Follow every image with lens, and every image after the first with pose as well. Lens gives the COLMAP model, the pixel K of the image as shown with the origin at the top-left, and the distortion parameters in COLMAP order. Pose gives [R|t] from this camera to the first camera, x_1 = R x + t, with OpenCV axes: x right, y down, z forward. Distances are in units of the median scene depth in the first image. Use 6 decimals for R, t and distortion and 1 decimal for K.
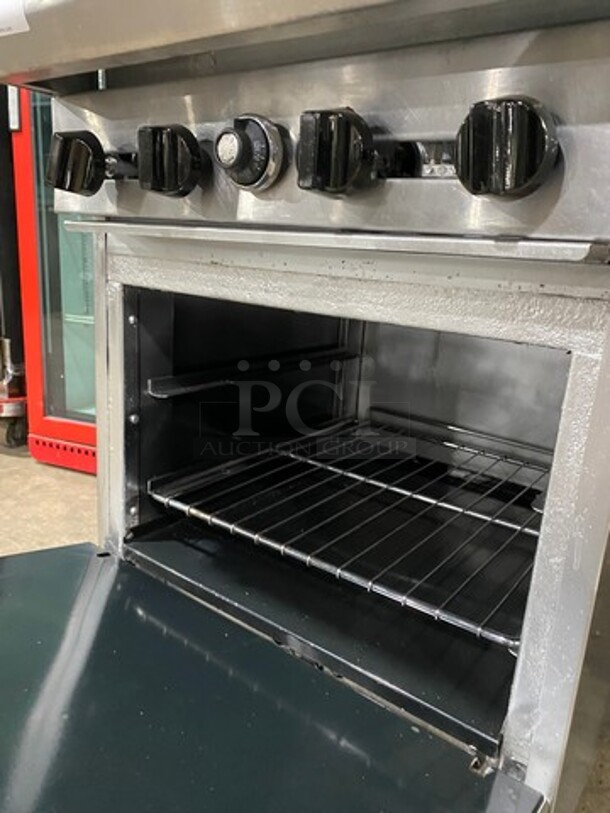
lens RADIAL K [[615.4, 0, 303.5], [0, 615.4, 394.2], [0, 0, 1]] dist [0.097428, -0.089605]
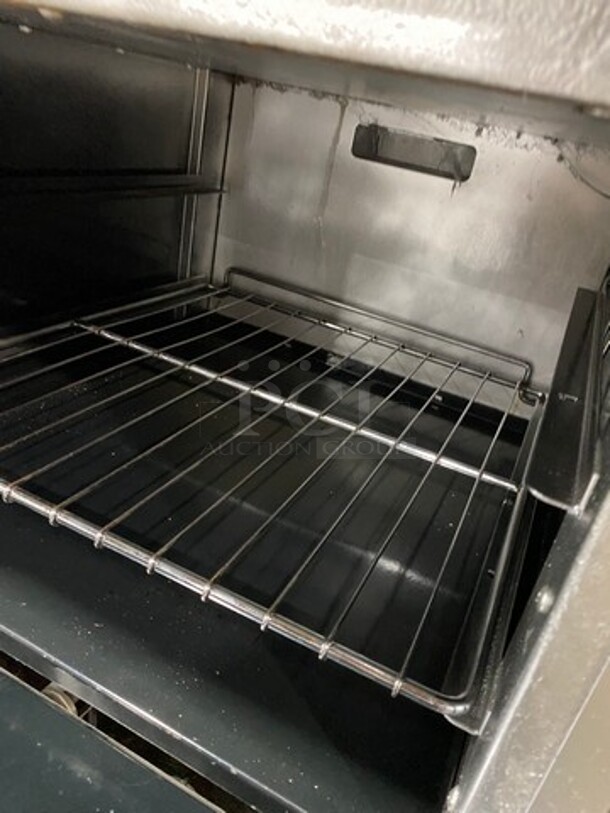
lens RADIAL K [[603.2, 0, 305.2], [0, 603.2, 410.1], [0, 0, 1]] dist [0.045025, -0.002536]
pose [[0.973985, 0.014595, 0.226142, 0.050747], [-0.068936, 0.969712, 0.234321, 0.014456], [-0.215872, -0.243815, 0.945491, 0.385359]]
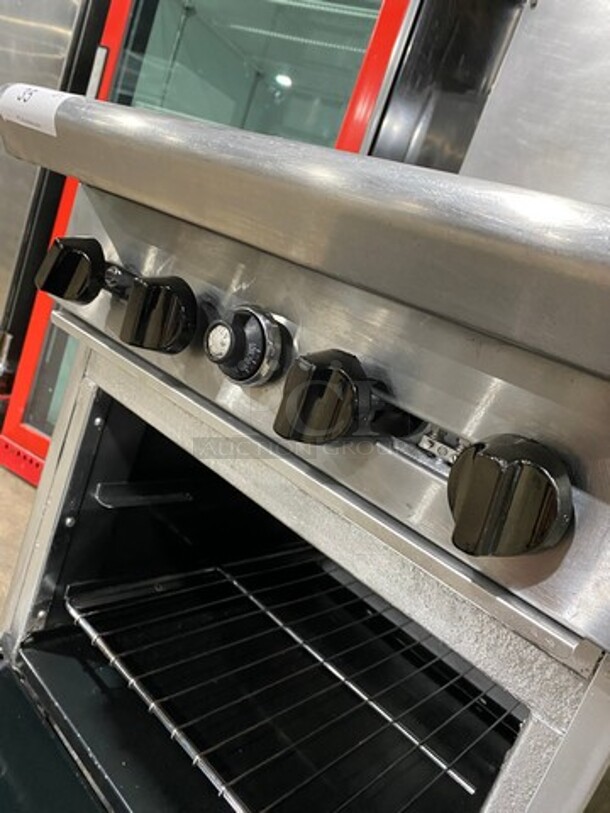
lens RADIAL K [[621.5, 0, 302.7], [0, 621.5, 405.3], [0, 0, 1]] dist [0.037058, -0.001240]
pose [[0.957671, 0.287406, -0.016248, 0.017960], [-0.287766, 0.957298, -0.027774, -0.185800], [0.007572, 0.031274, 0.999482, 0.077675]]
